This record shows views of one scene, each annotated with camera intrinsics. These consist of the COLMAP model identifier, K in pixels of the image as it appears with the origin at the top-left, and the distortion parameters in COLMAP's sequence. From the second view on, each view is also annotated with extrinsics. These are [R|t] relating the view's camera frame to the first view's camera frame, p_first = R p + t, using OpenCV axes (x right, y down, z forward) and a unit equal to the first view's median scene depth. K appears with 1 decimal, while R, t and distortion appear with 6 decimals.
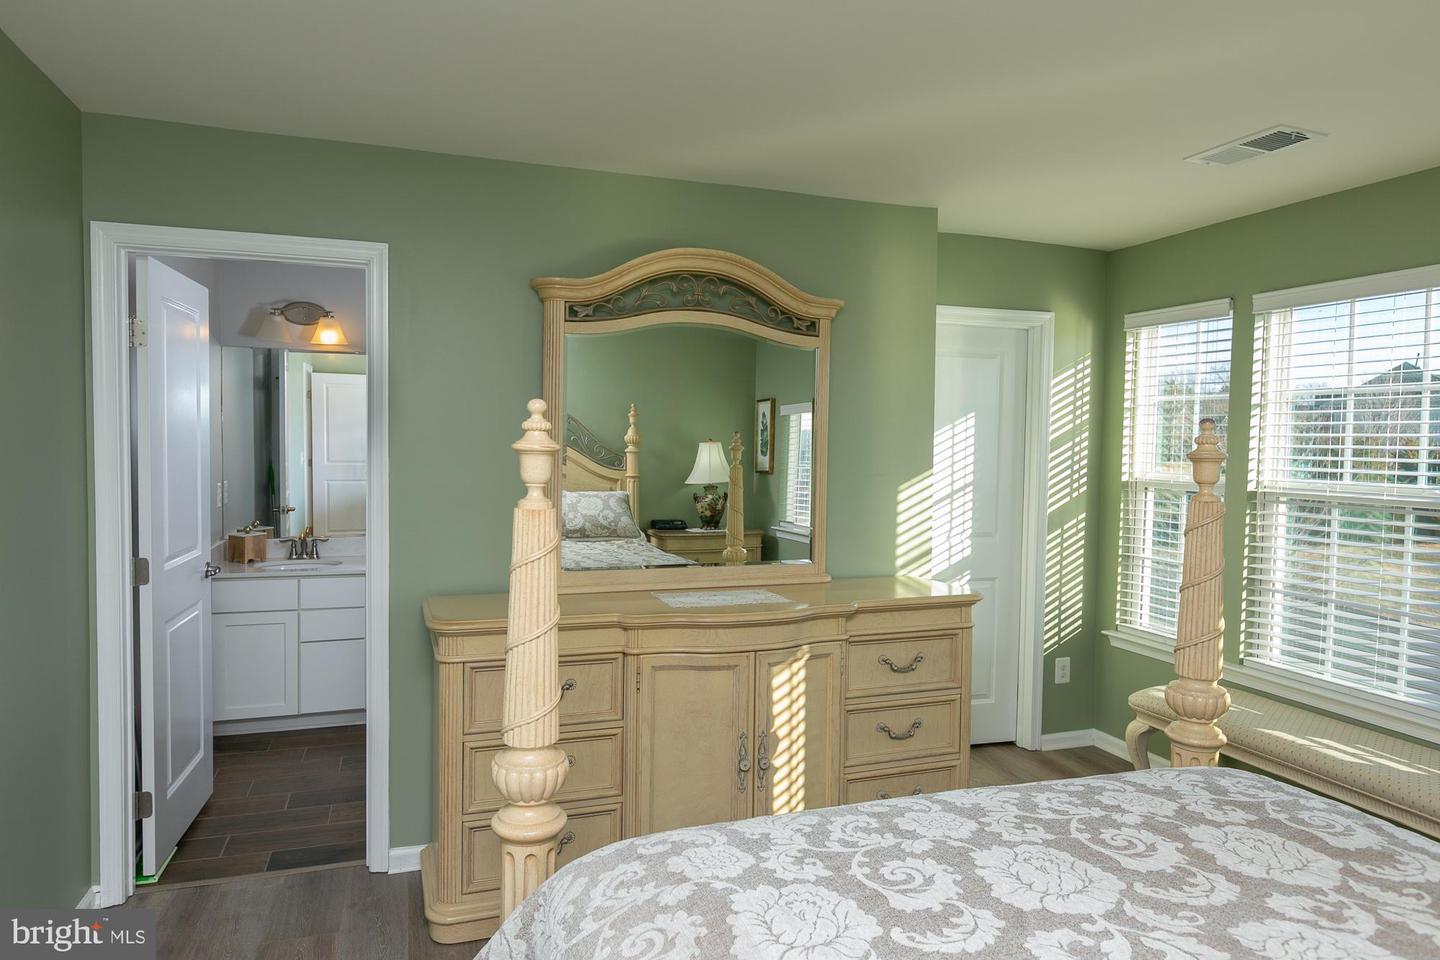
lens RADIAL K [[899.2, 0, 724.0], [0, 899.2, 467.7], [0, 0, 1]] dist [-0.004753, -0.000345]
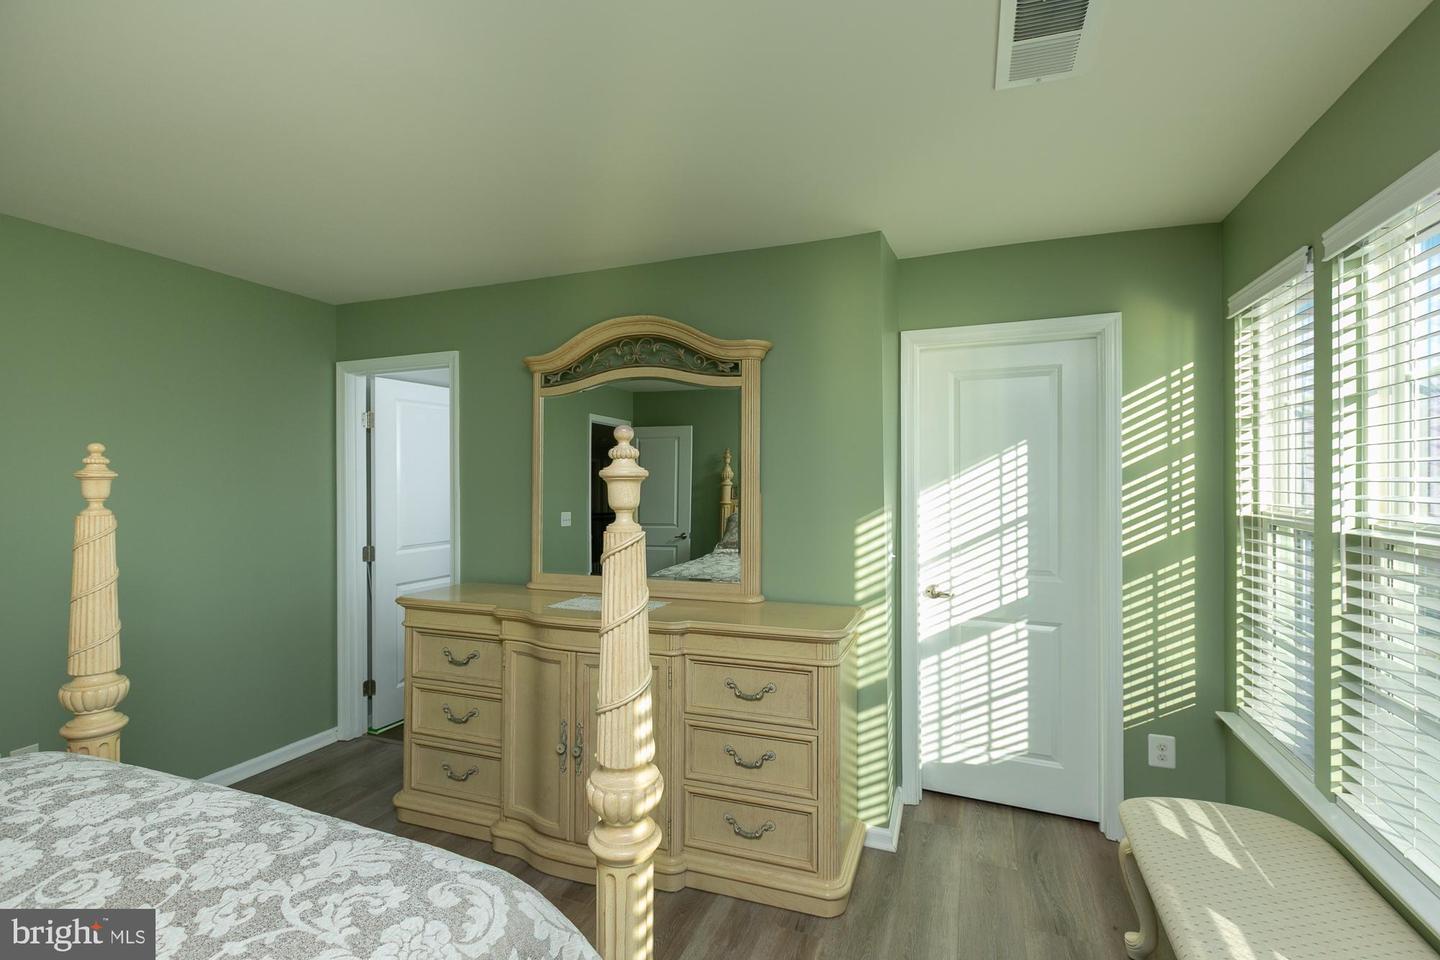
lens RADIAL K [[649.7, 0, 733.2], [0, 649.7, 479.2], [0, 0, 1]] dist [0.001529, -0.001310]
pose [[0.765031, -0.018461, -0.643729, 0.554788], [-0.006681, 0.999308, -0.036598, 0.007245], [0.643959, 0.032299, 0.764378, 0.362461]]
